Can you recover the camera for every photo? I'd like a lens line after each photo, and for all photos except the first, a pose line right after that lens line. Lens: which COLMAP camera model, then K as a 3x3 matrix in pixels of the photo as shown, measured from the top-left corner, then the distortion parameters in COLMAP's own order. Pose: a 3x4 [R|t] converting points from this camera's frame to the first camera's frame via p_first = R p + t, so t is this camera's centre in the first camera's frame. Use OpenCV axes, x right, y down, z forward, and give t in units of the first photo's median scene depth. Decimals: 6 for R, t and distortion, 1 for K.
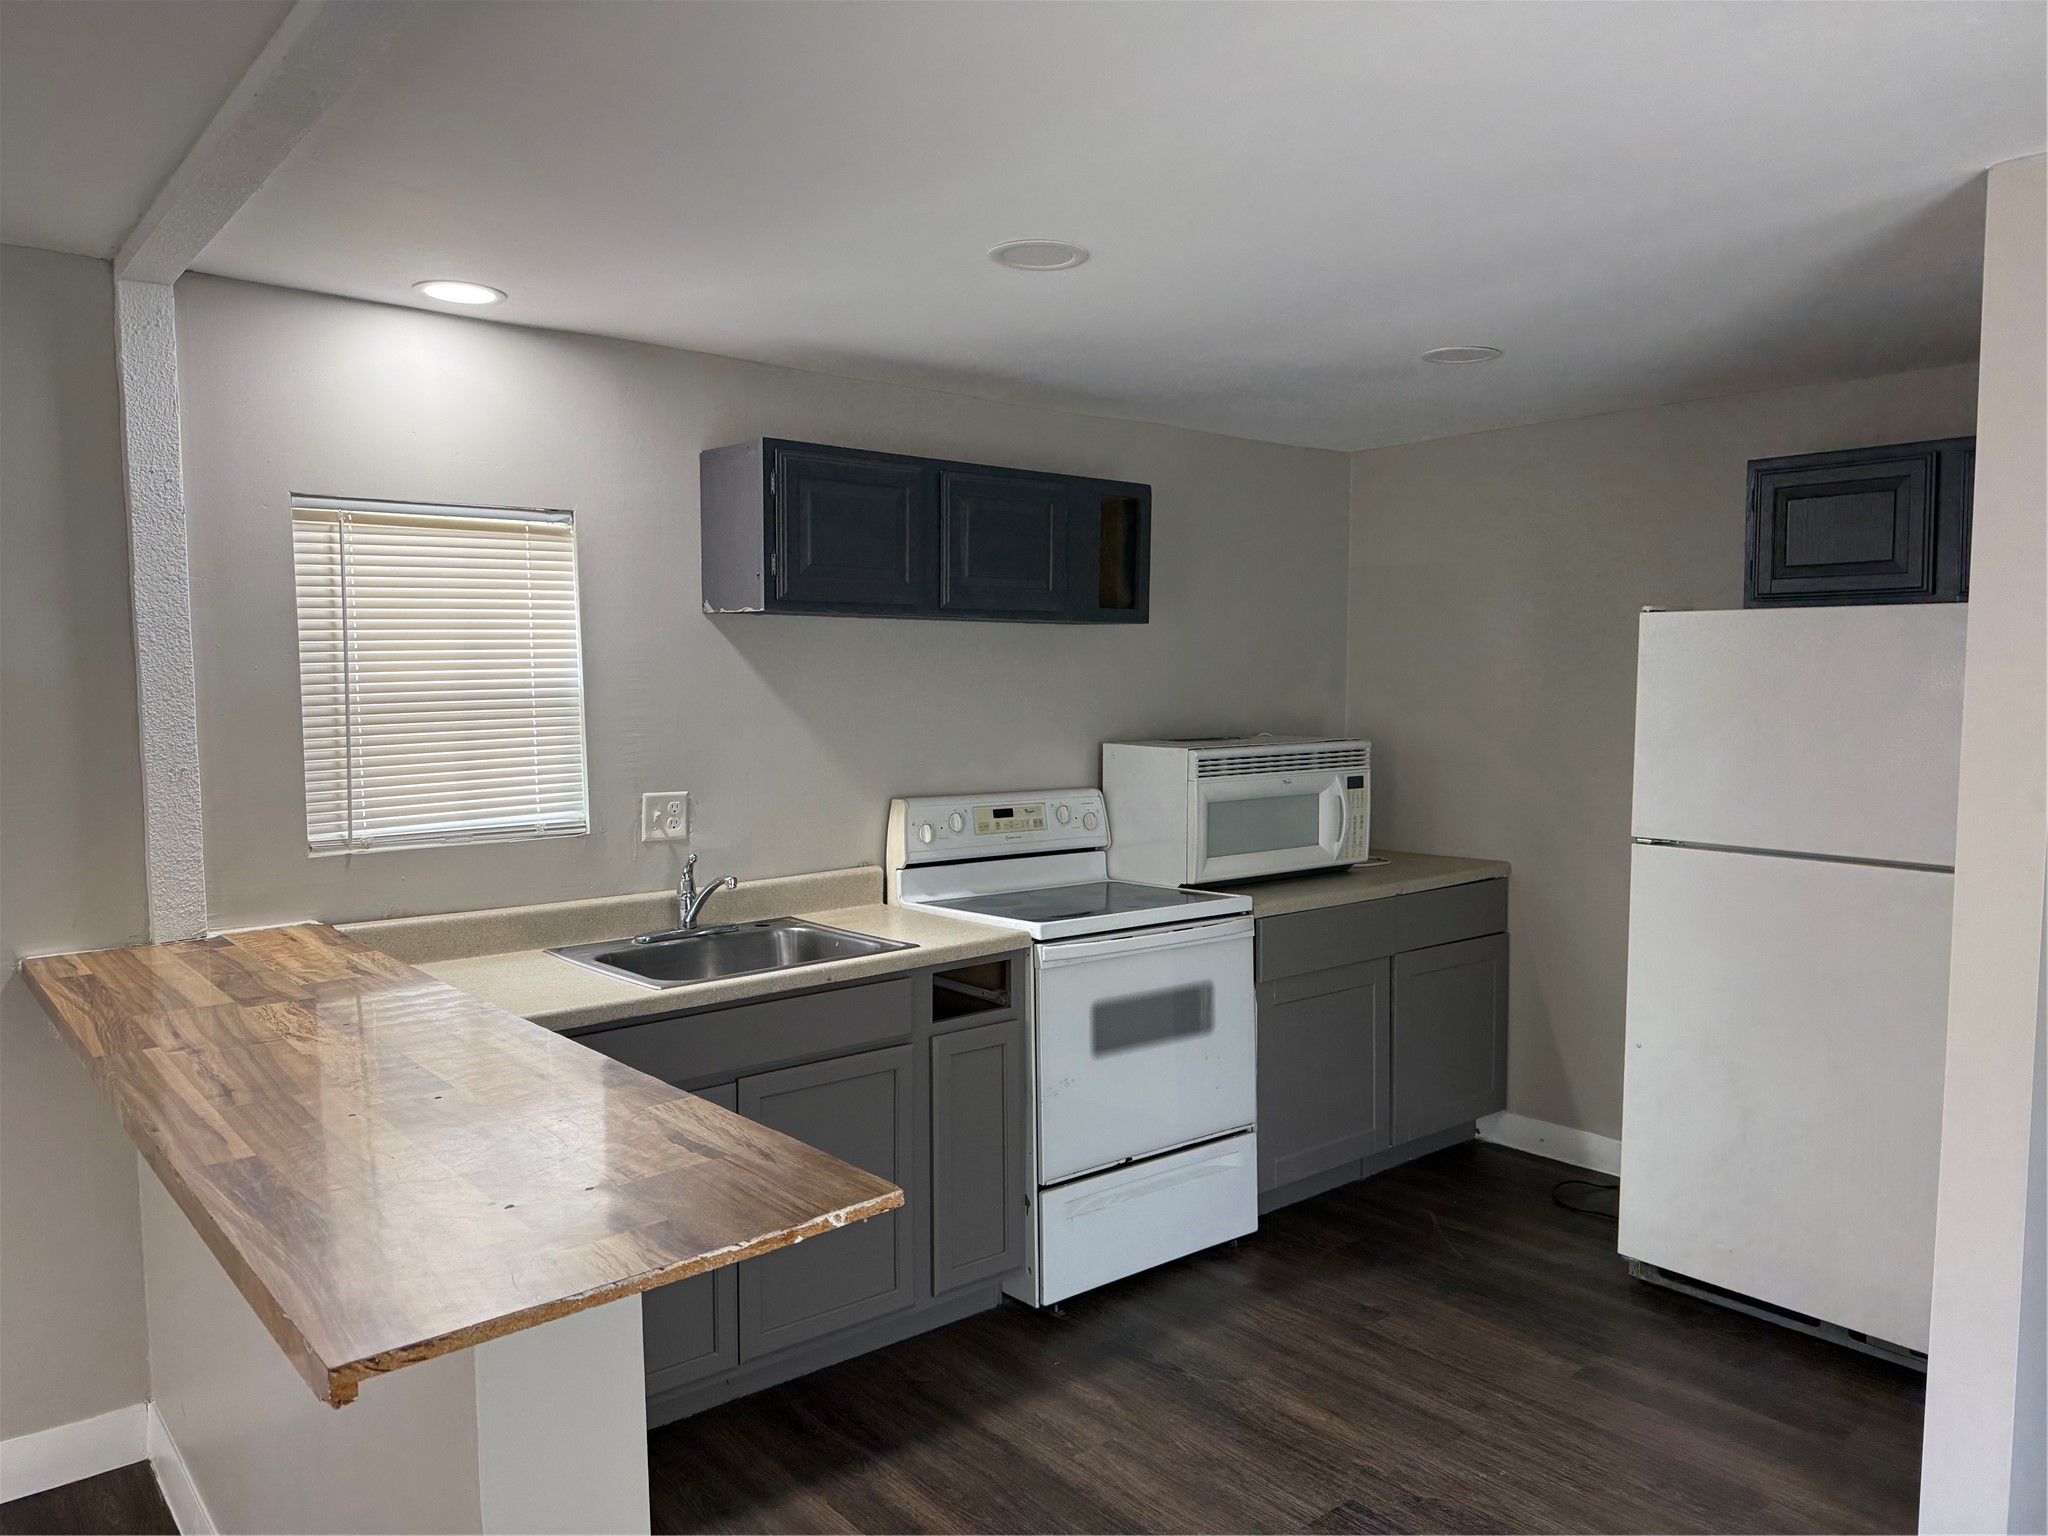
lens RADIAL K [[1440.9, 0, 1024.0], [0, 1440.9, 768.0], [0, 0, 1]] dist [0.003662, 0.000859]
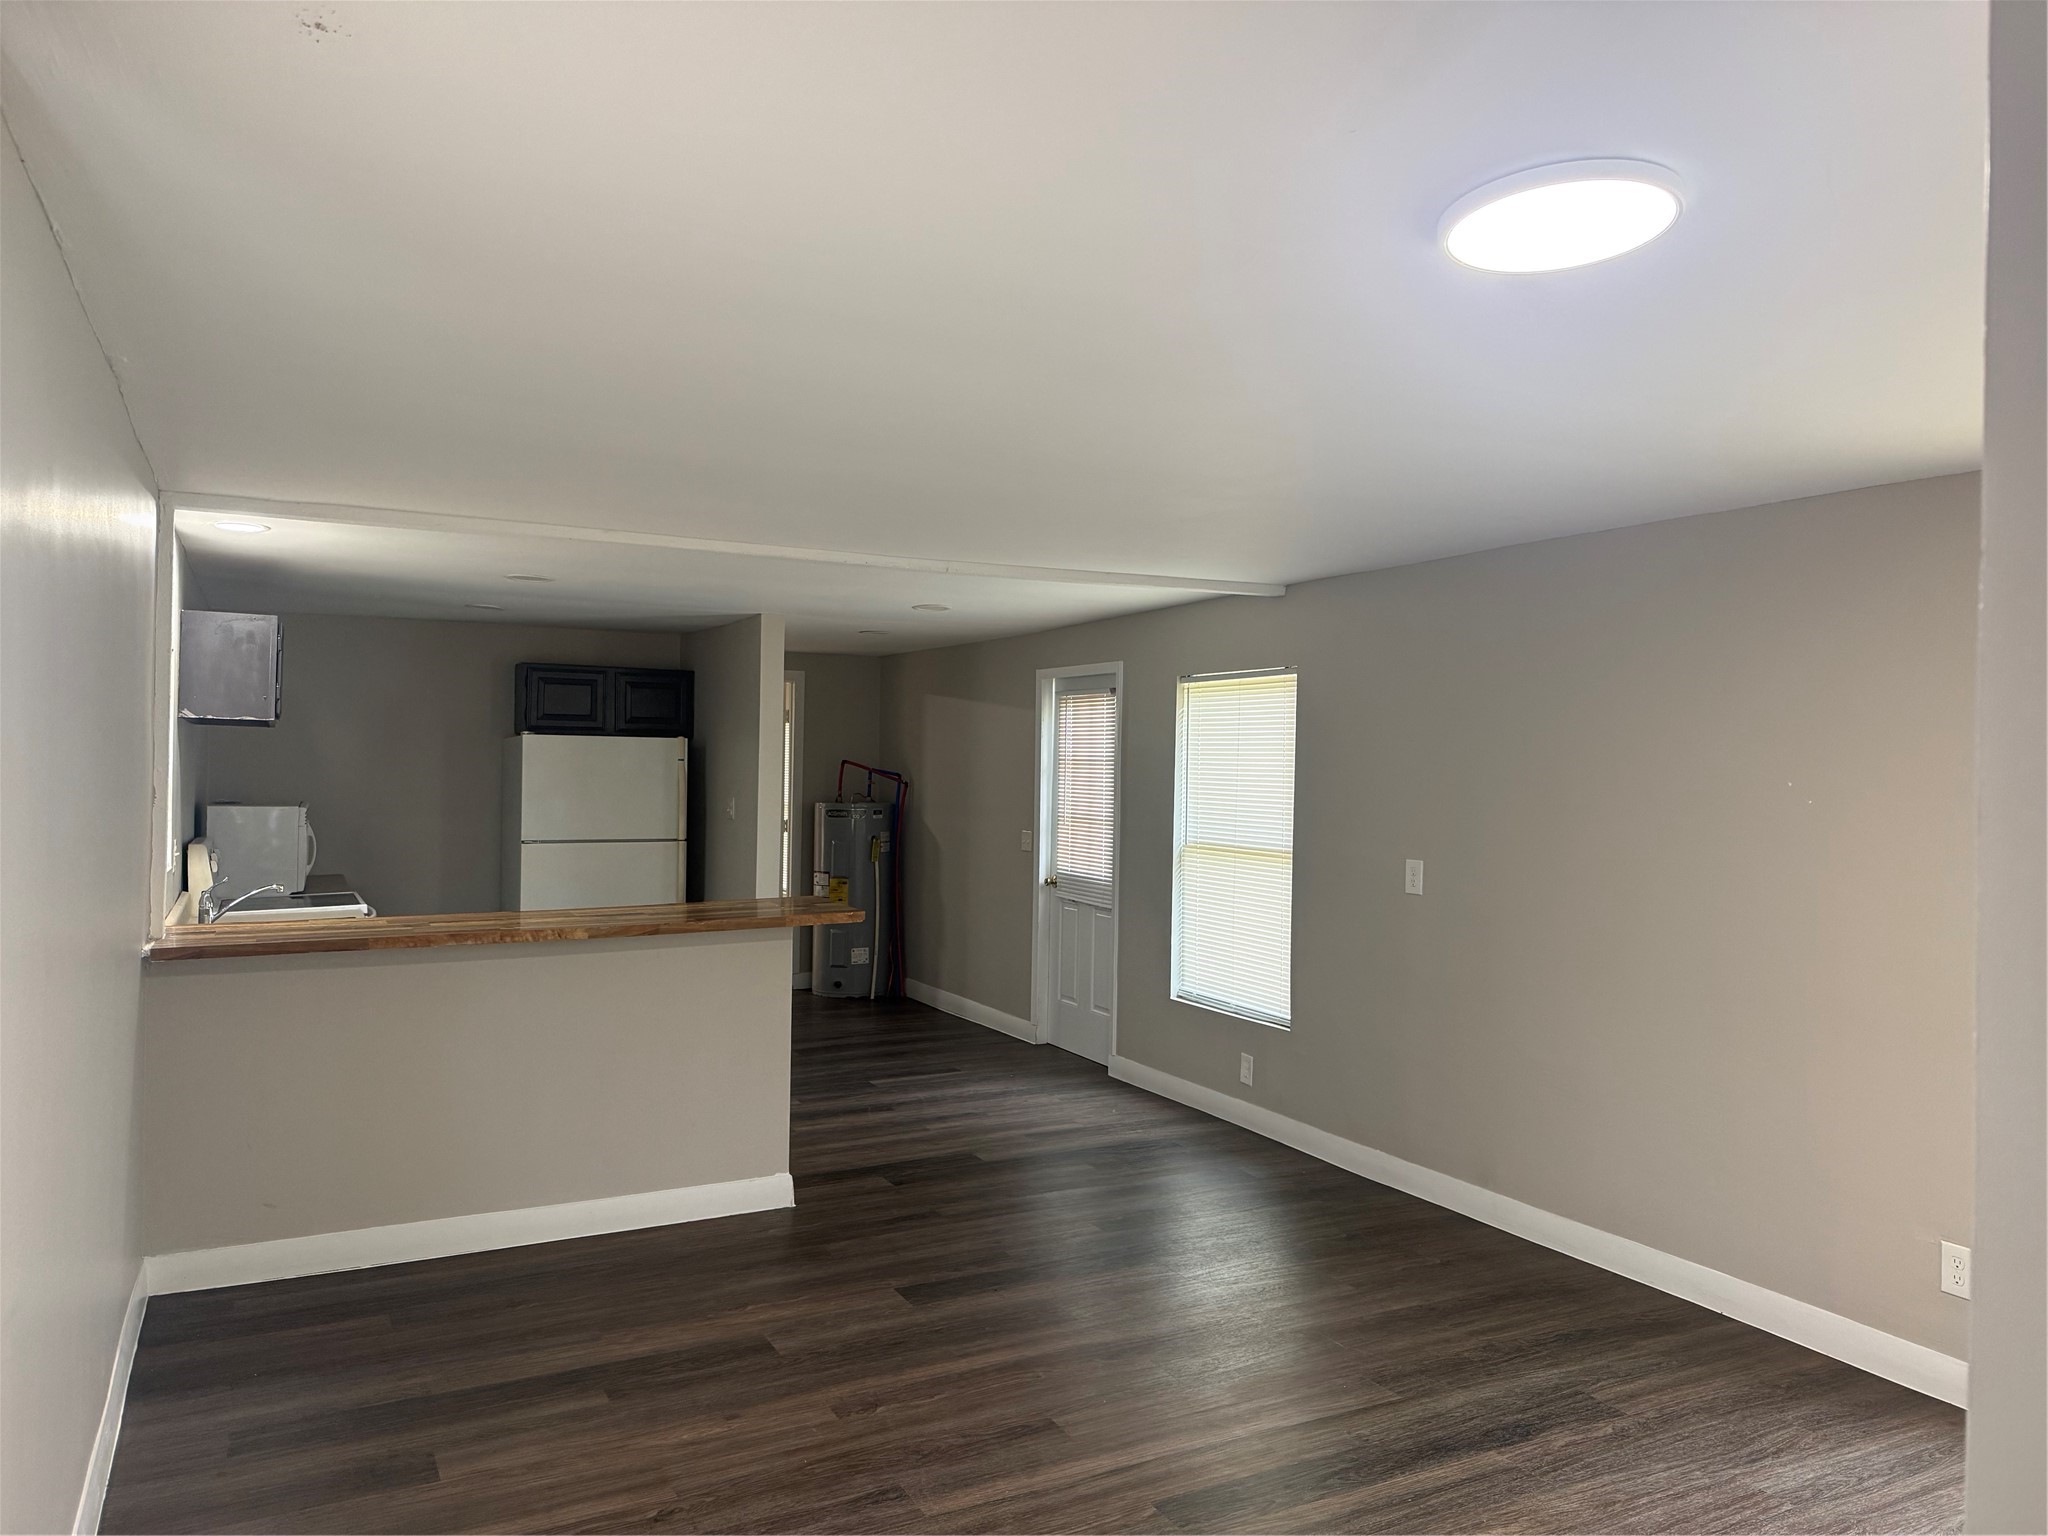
lens RADIAL K [[1440.9, 0, 1024.0], [0, 1440.9, 768.0], [0, 0, 1]] dist [0.003662, 0.000859]
pose [[0.193109, 0.011929, 0.981105, -1.488866], [0.063845, 0.997654, -0.024697, 0.041342], [-0.979098, 0.067408, 0.191895, -0.115893]]
